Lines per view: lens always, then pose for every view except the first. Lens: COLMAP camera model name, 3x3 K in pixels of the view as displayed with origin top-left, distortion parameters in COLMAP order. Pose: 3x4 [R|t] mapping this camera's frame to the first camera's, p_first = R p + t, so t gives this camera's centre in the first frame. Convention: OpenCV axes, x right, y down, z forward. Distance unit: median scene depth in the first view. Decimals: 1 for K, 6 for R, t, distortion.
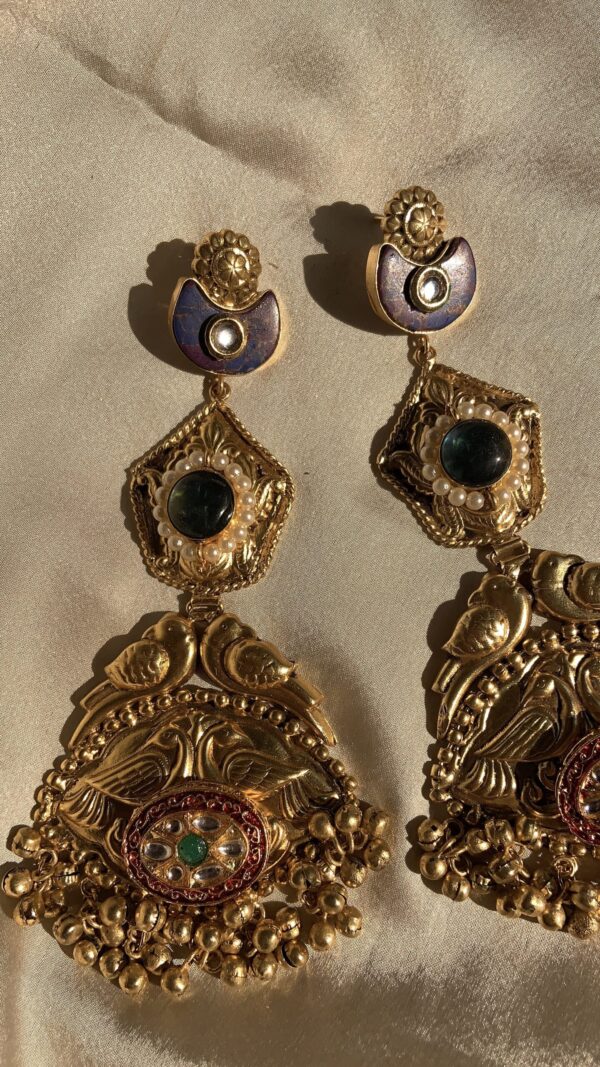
lens RADIAL K [[903.5, 0, 305.9], [0, 903.5, 540.5], [0, 0, 1]] dist [0.132596, -0.200270]
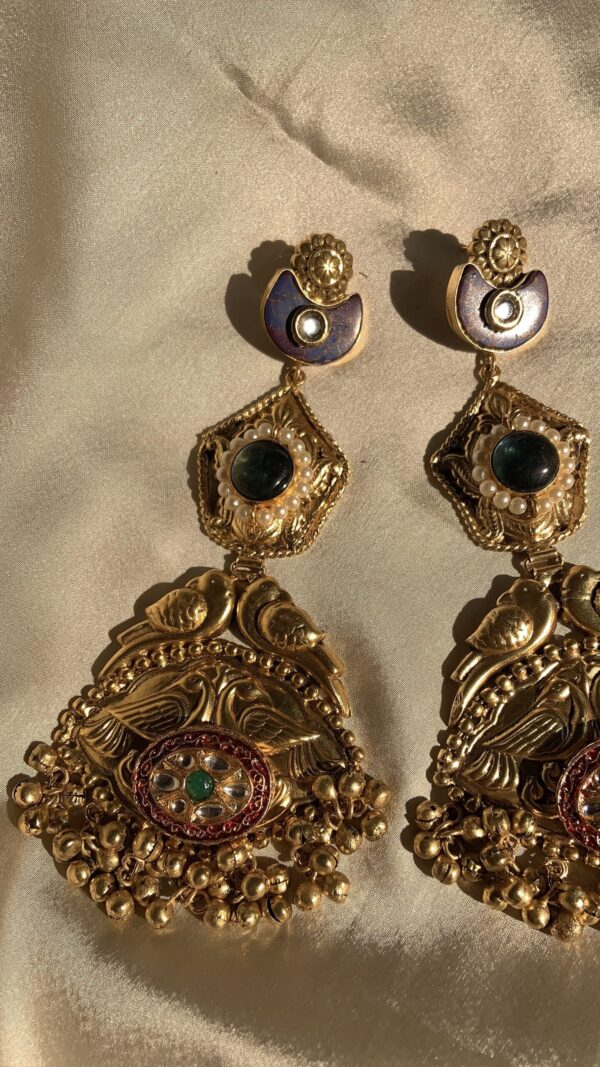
lens RADIAL K [[903.5, 0, 306.8], [0, 903.5, 542.2], [0, 0, 1]] dist [0.132596, -0.200270]
pose [[0.985786, 0.161913, -0.044823, -0.001692], [-0.165936, 0.980087, -0.109063, 0.151299], [0.026272, 0.114951, 0.993024, -0.053100]]
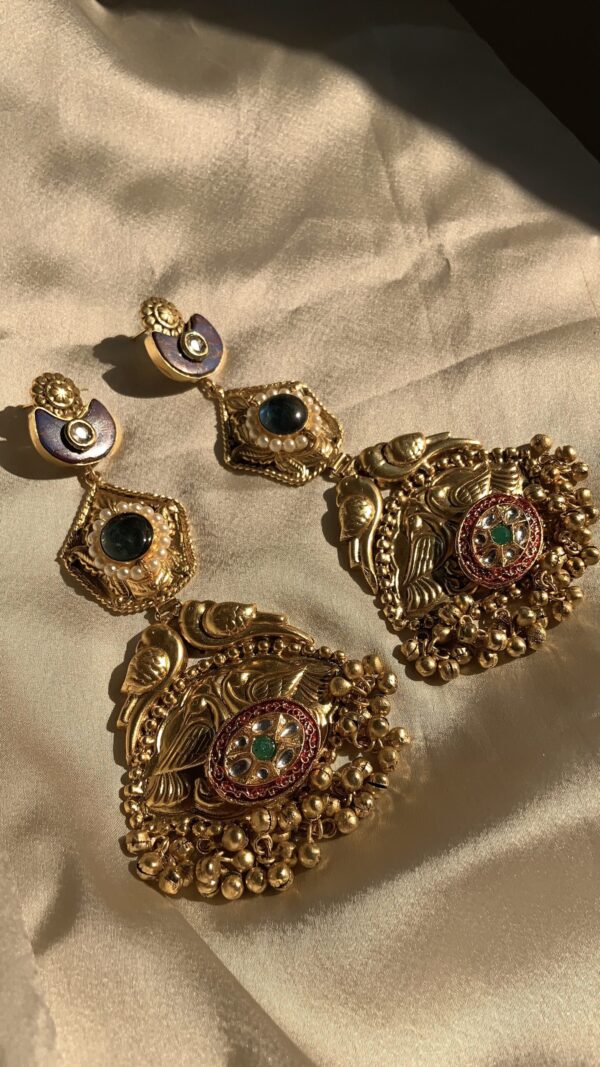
lens RADIAL K [[903.5, 0, 306.4], [0, 903.5, 545.3], [0, 0, 1]] dist [0.132596, -0.200270]
pose [[0.826865, -0.459522, 0.324242, -0.327816], [0.544990, 0.797036, -0.260230, 0.443650], [-0.138851, 0.391884, 0.909476, -0.206602]]
